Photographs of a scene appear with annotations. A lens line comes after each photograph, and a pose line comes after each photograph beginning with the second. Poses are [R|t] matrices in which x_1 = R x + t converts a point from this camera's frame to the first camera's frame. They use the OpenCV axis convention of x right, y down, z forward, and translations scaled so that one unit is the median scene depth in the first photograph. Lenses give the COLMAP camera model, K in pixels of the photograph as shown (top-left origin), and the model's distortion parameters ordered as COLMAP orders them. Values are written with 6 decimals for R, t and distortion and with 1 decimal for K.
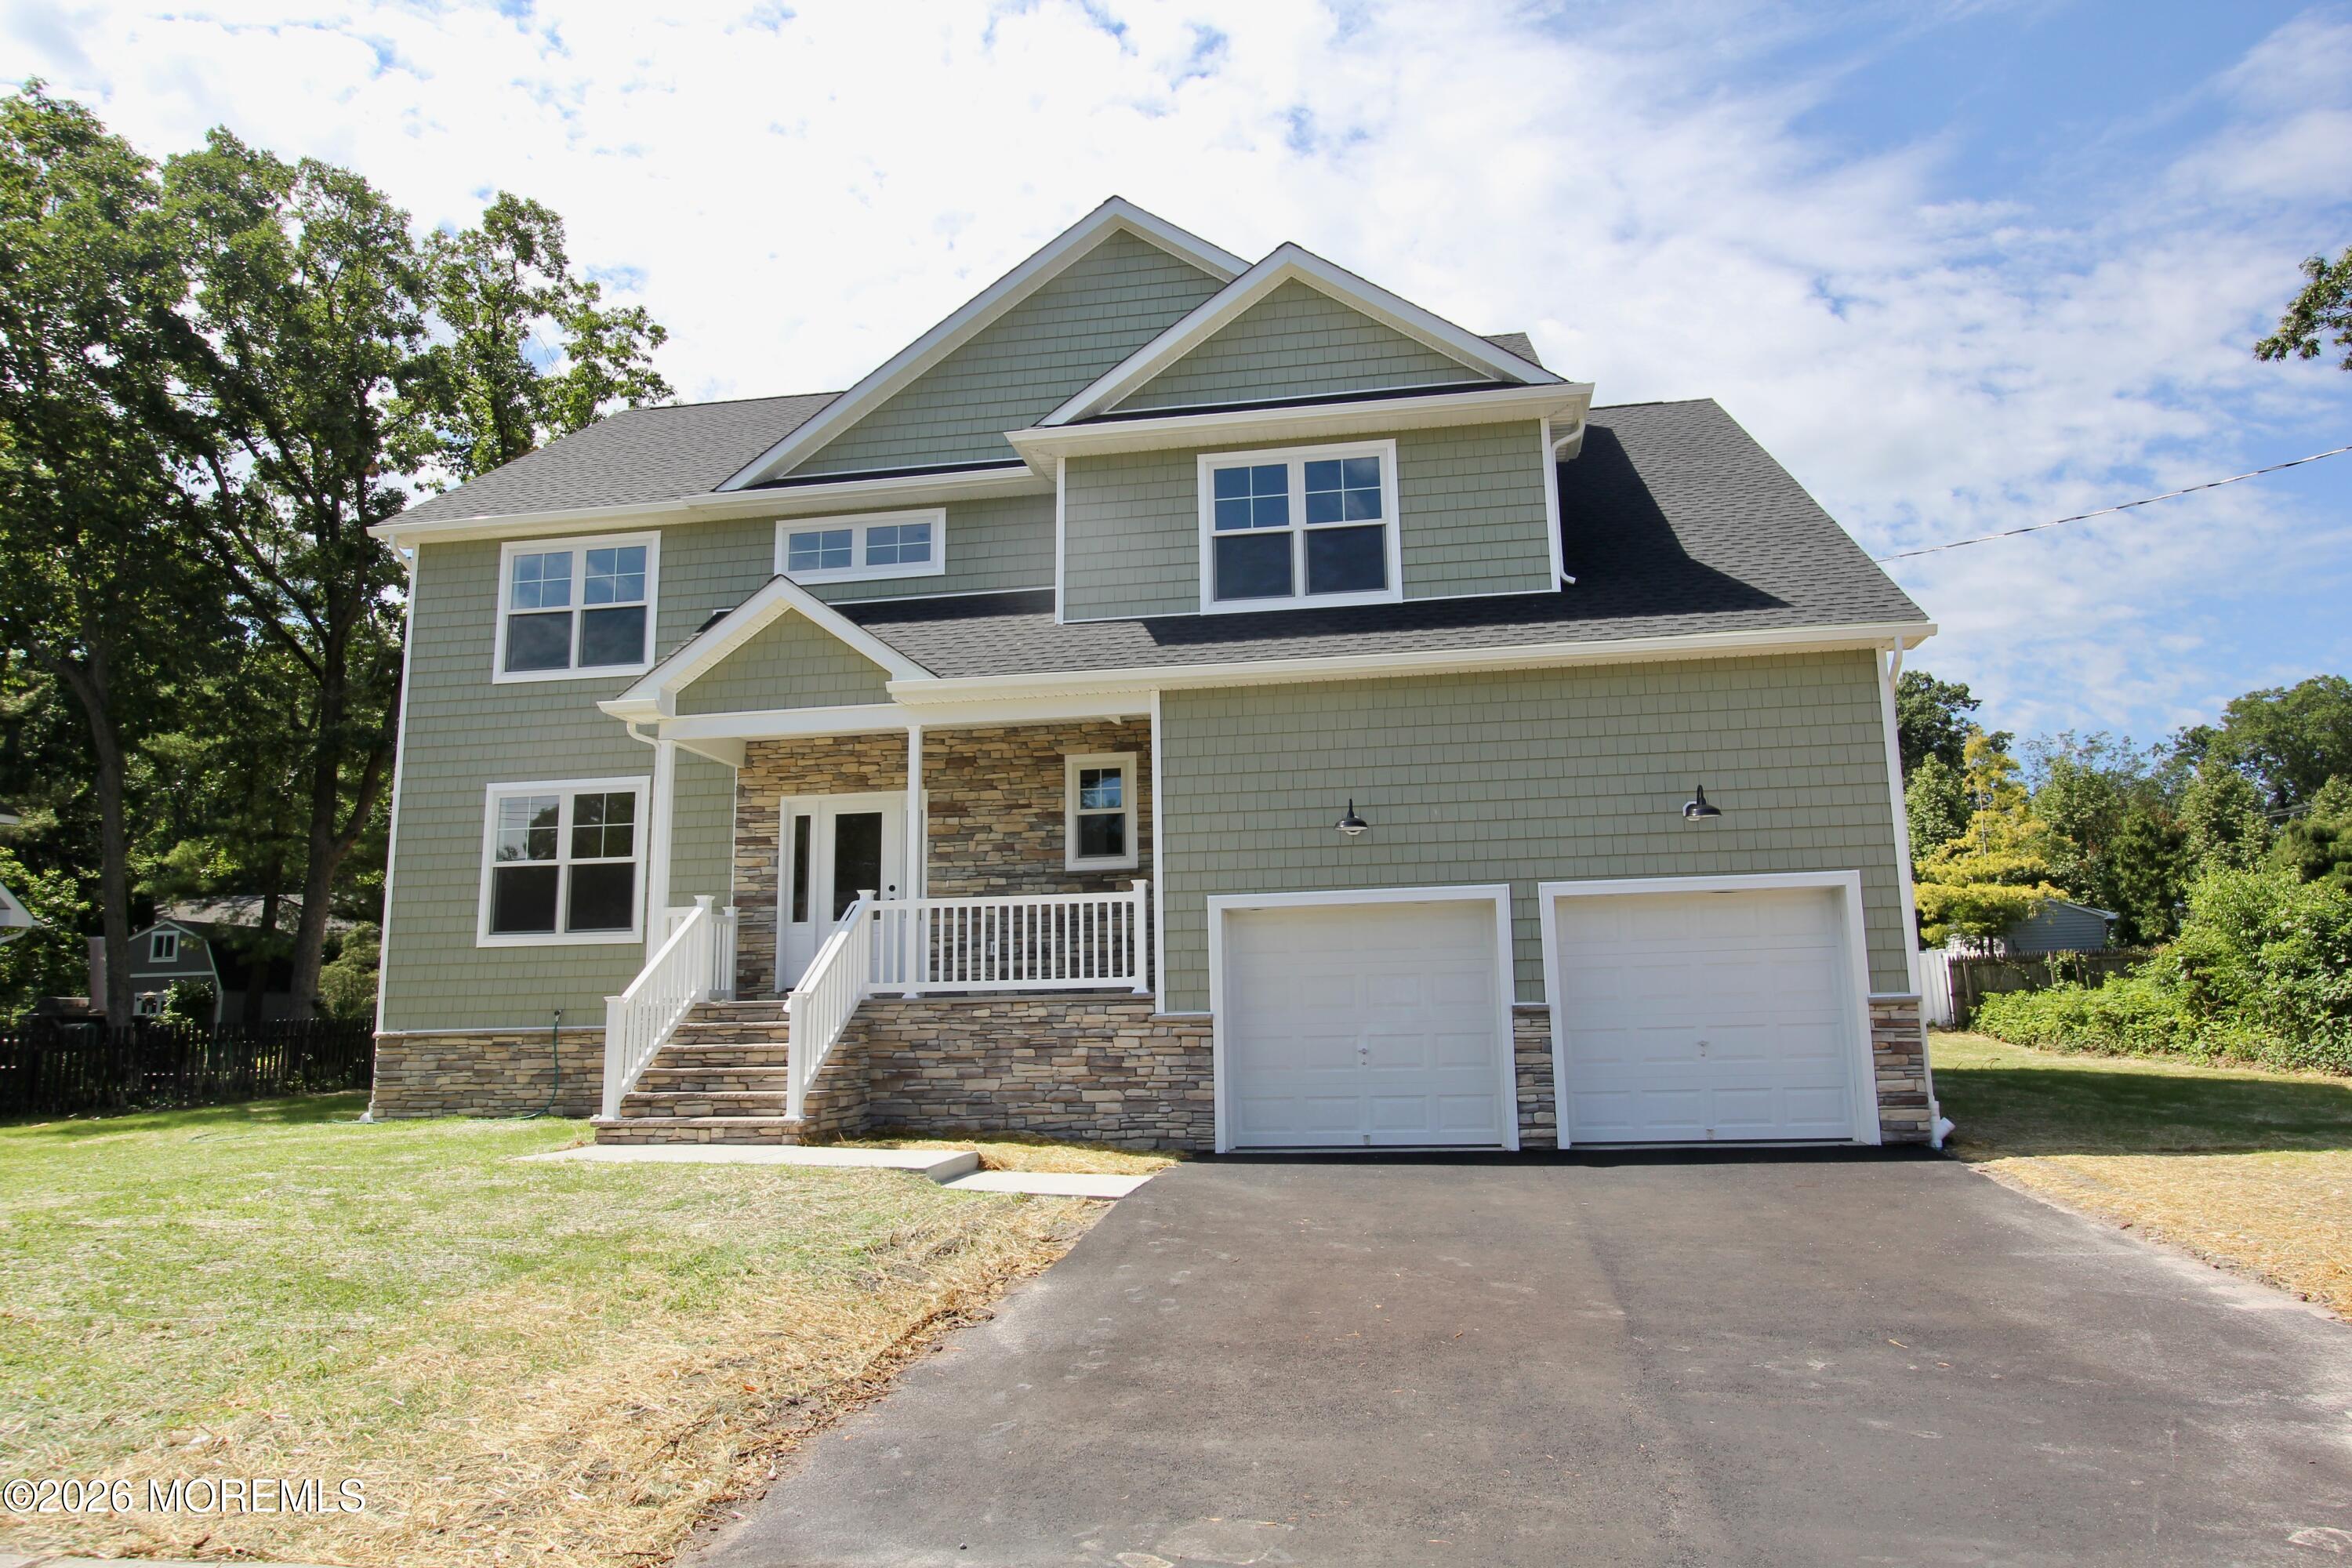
lens RADIAL K [[1438.3, 0, 1176.0], [0, 1438.3, 784.0], [0, 0, 1]] dist [-0.017493, -0.000573]
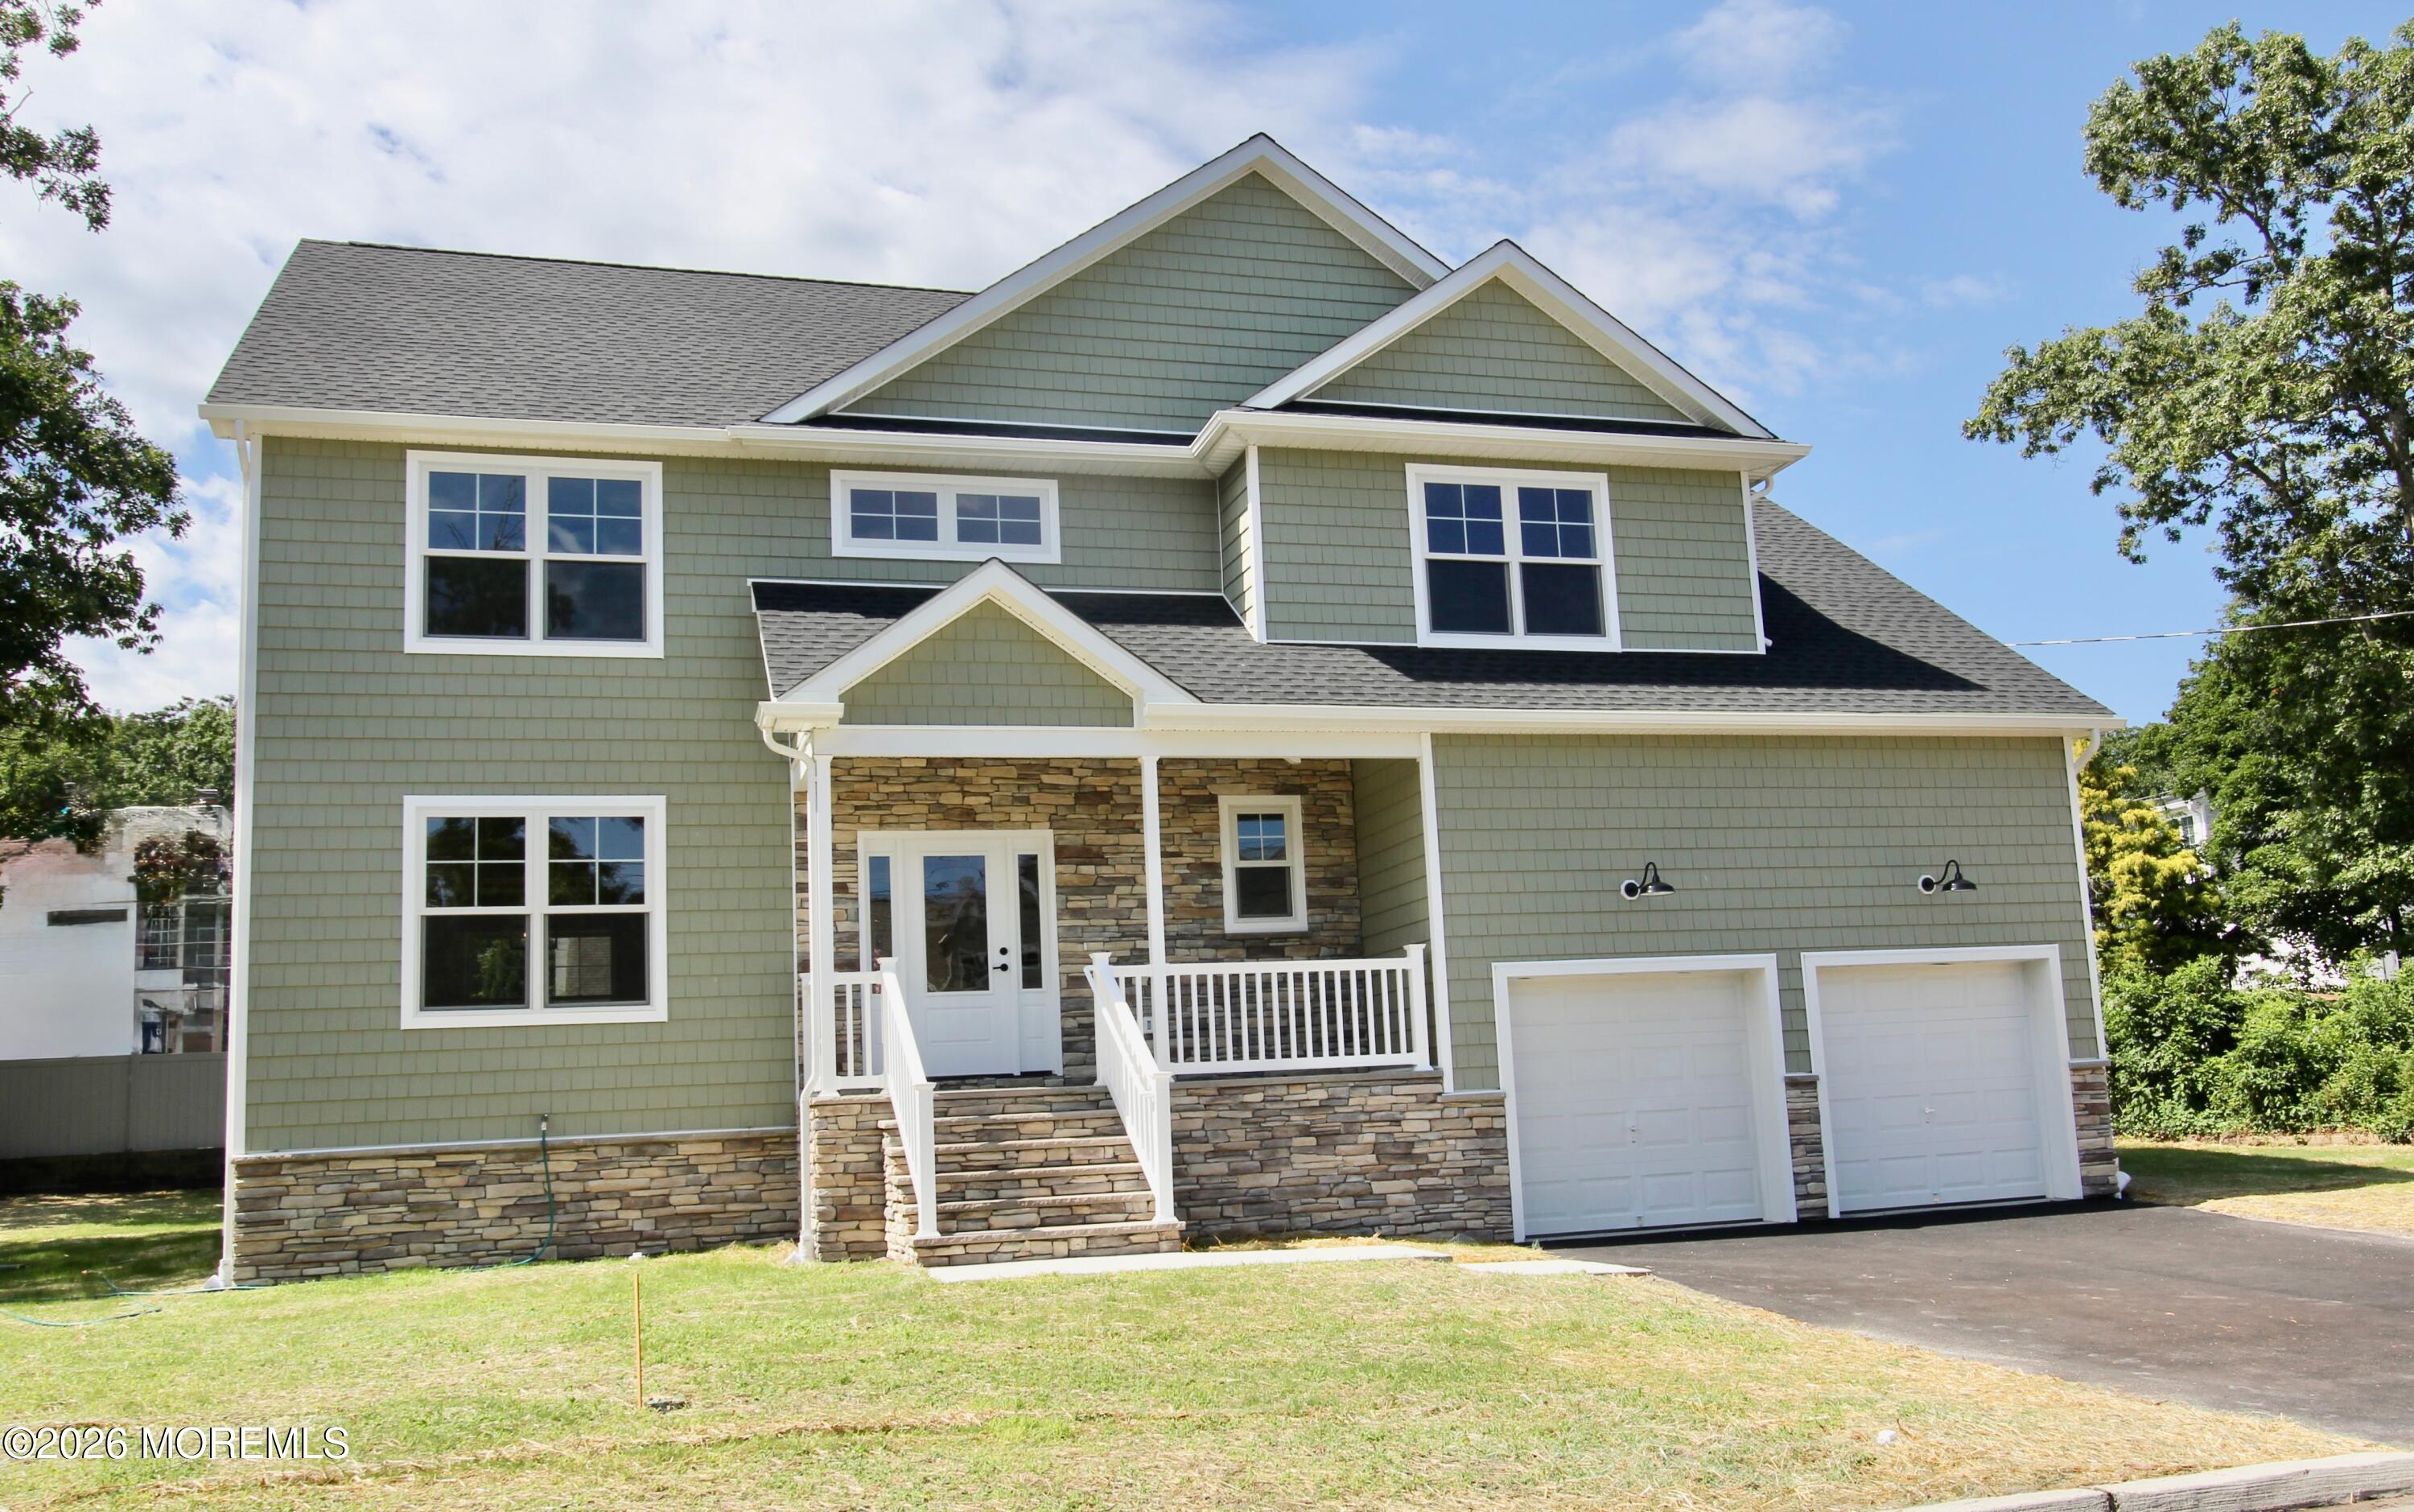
lens RADIAL K [[2033.6, 0, 1203.9], [0, 2033.6, 818.0], [0, 0, 1]] dist [-0.007338, -0.004720]
pose [[0.900142, 0.039258, 0.433823, -0.649494], [-0.040440, 0.999161, -0.006508, 0.001447], [-0.433715, -0.011686, 0.900974, -0.074731]]
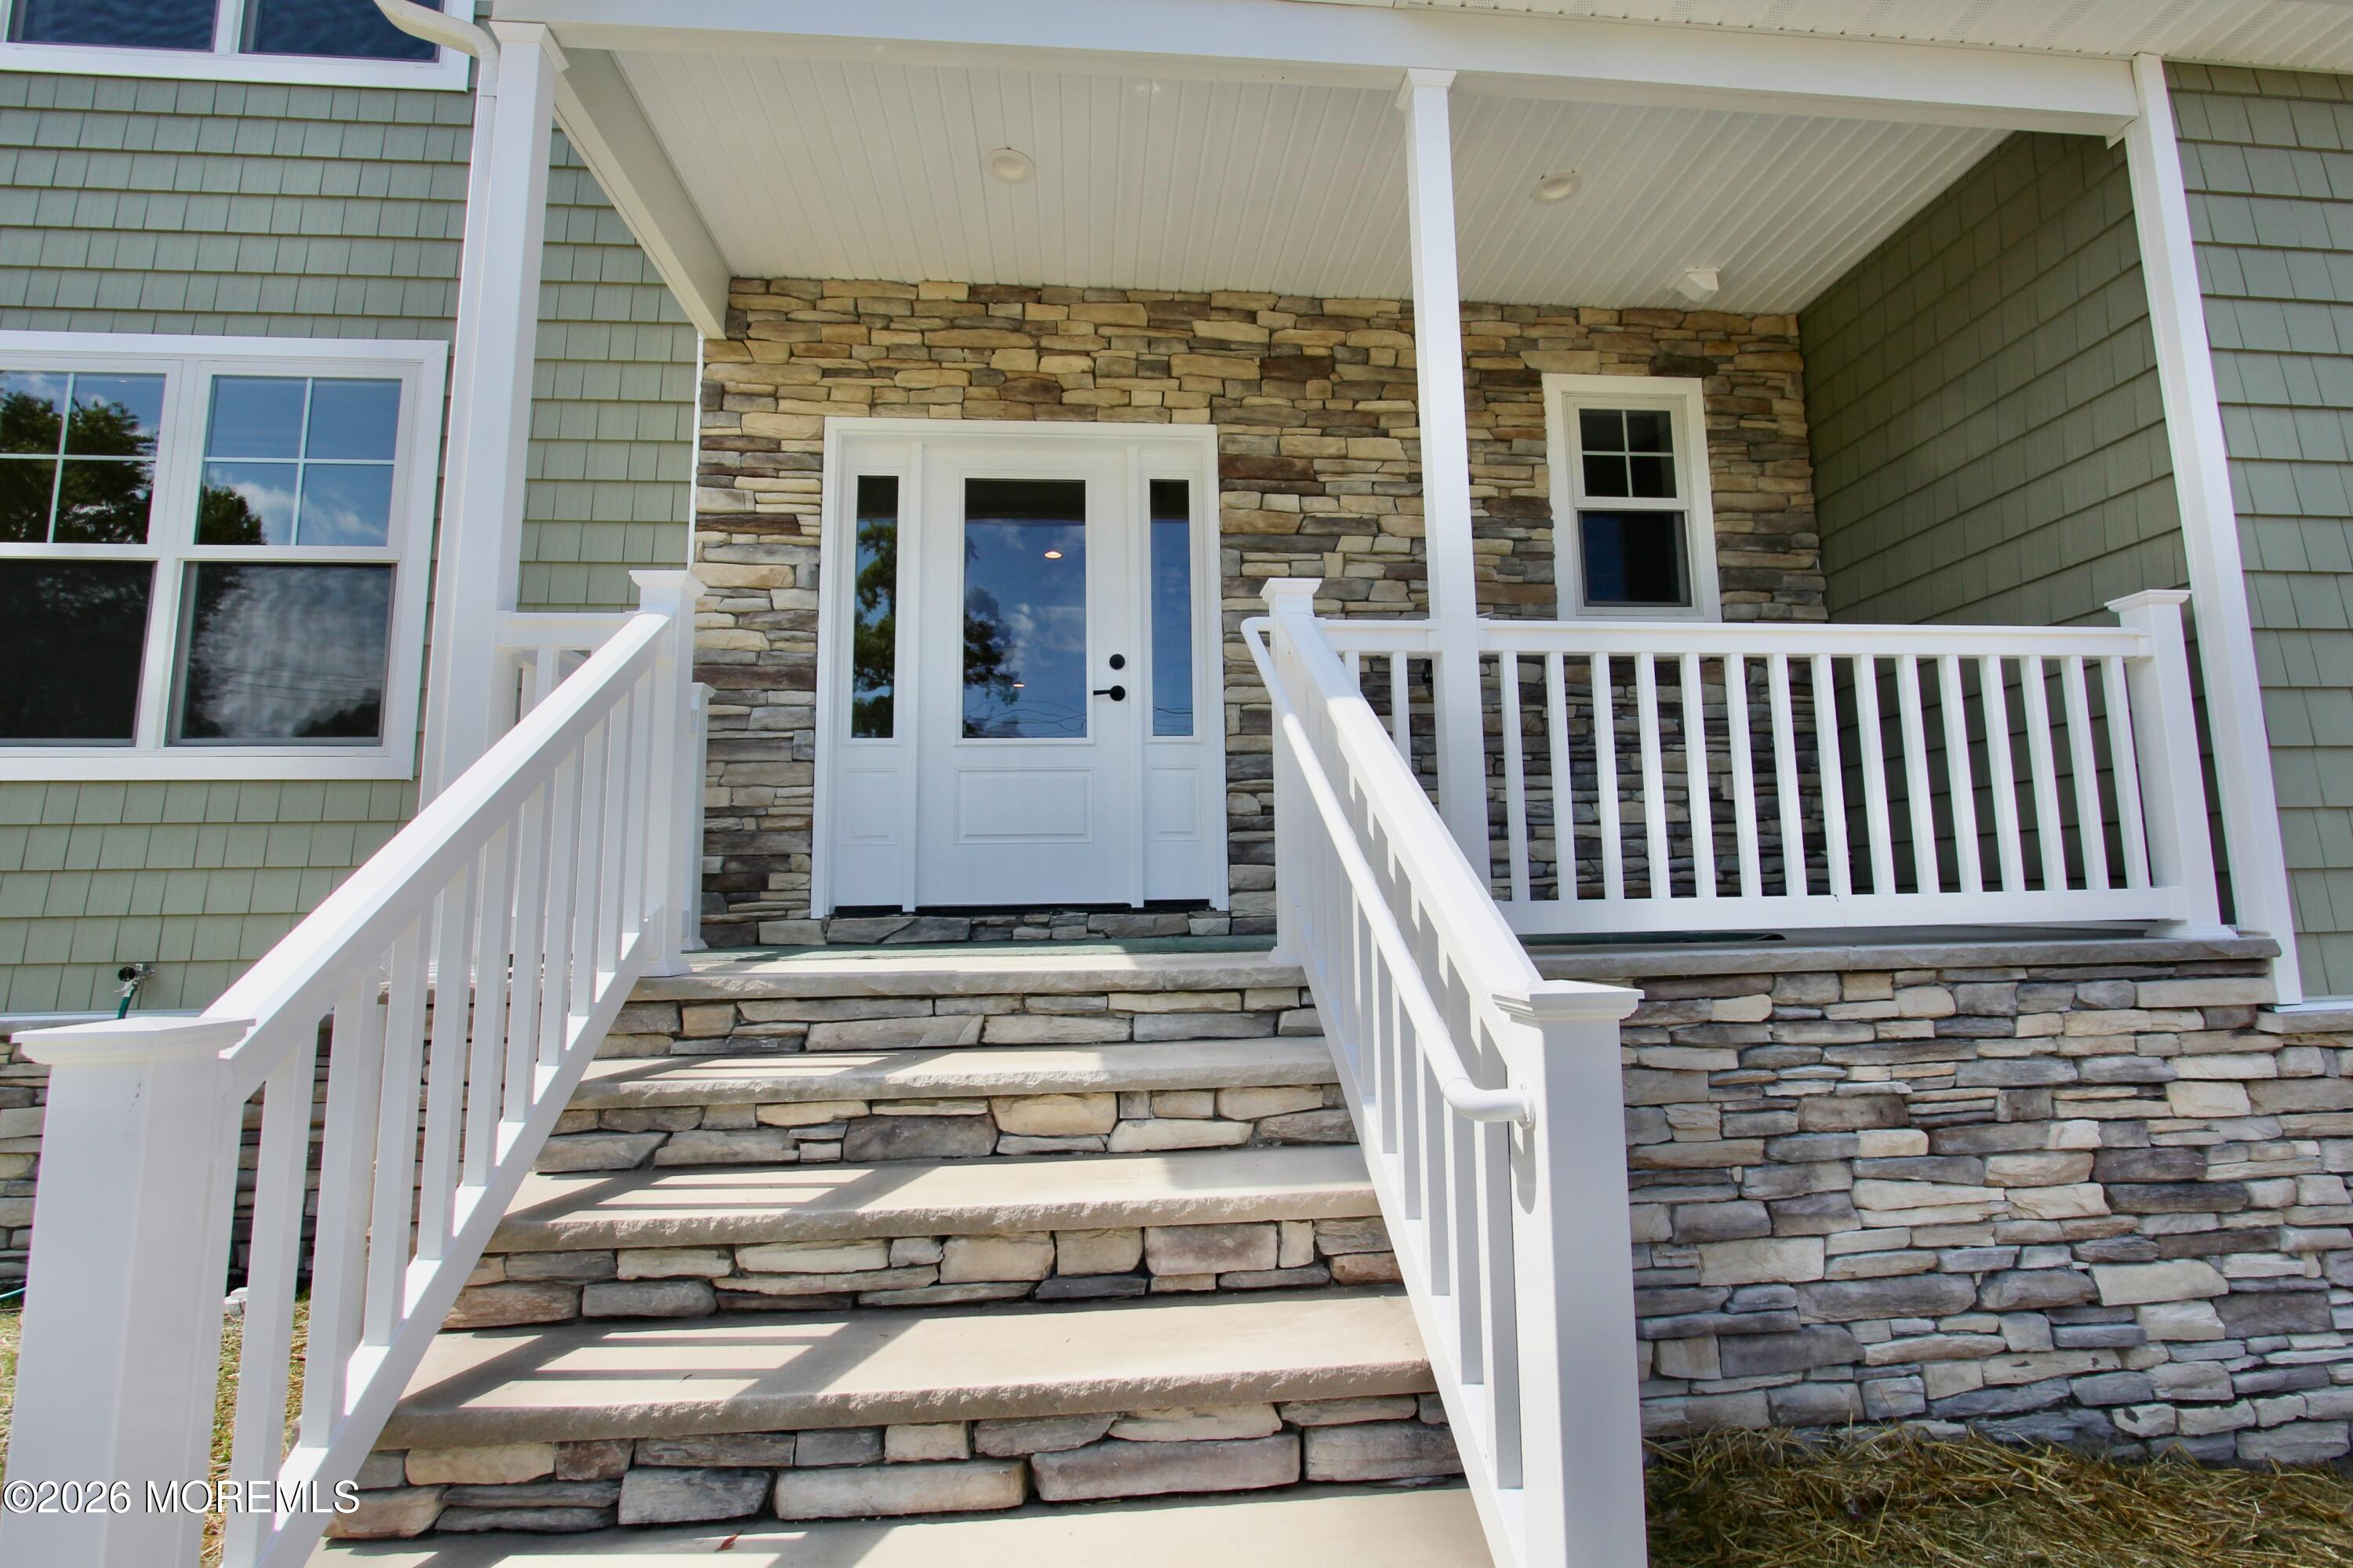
lens RADIAL K [[1079.3, 0, 1191.9], [0, 1079.3, 768.0], [0, 0, 1]] dist [-0.018676, 0.005436]
pose [[0.965173, 0.034977, 0.259265, -0.280366], [-0.043841, 0.998632, 0.028485, 0.102096], [-0.257914, -0.038859, 0.965386, 0.766564]]
